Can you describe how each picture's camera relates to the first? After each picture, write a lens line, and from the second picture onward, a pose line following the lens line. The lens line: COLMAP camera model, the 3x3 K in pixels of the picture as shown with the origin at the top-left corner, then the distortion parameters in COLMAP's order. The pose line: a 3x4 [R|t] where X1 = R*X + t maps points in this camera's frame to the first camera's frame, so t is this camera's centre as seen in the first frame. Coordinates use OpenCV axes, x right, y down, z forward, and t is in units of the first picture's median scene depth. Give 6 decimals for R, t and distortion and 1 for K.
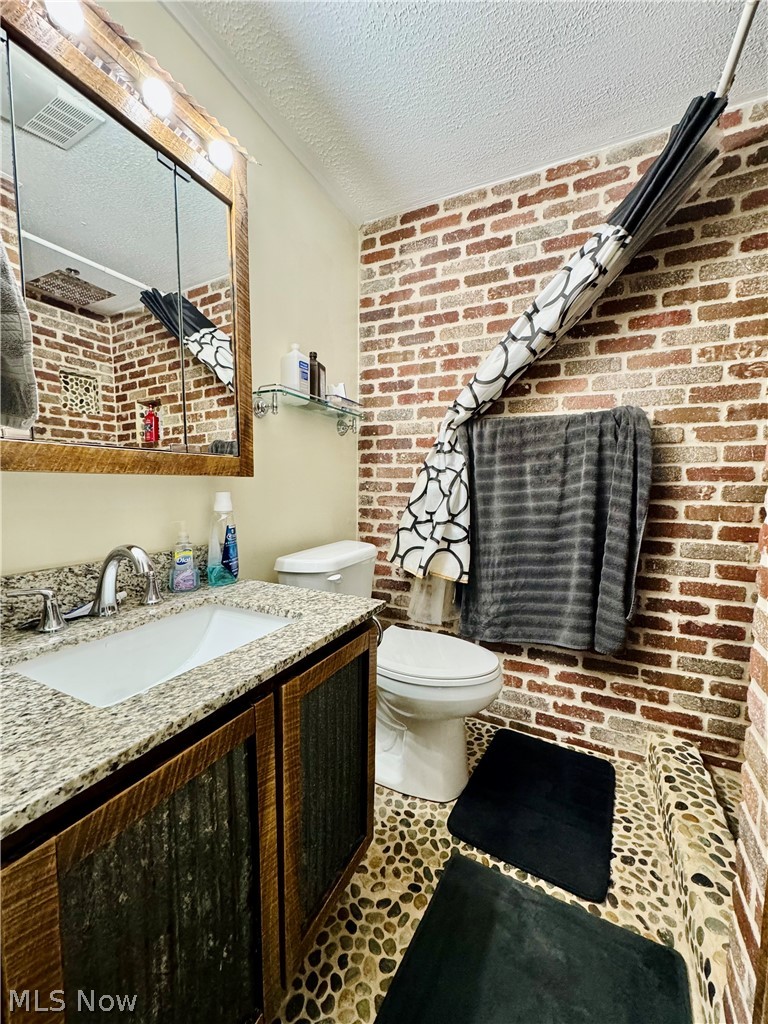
lens RADIAL K [[408.3, 0, 383.8], [0, 408.3, 515.9], [0, 0, 1]] dist [0.002767, 0.000449]
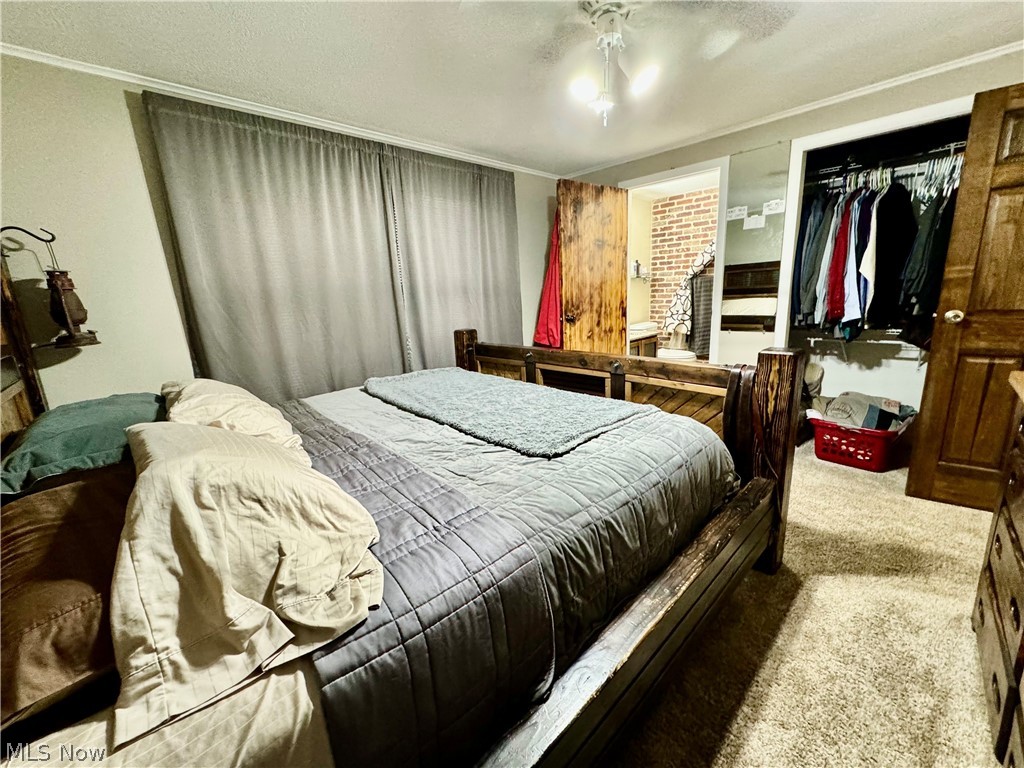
lens RADIAL K [[408.3, 0, 512.3], [0, 408.3, 379.8], [0, 0, 1]] dist [0.002767, 0.000449]
pose [[0.939501, 0.015804, -0.342182, 0.012774], [0.034416, 0.989526, 0.140194, 0.028696], [0.340814, -0.143489, 0.929116, -2.039571]]
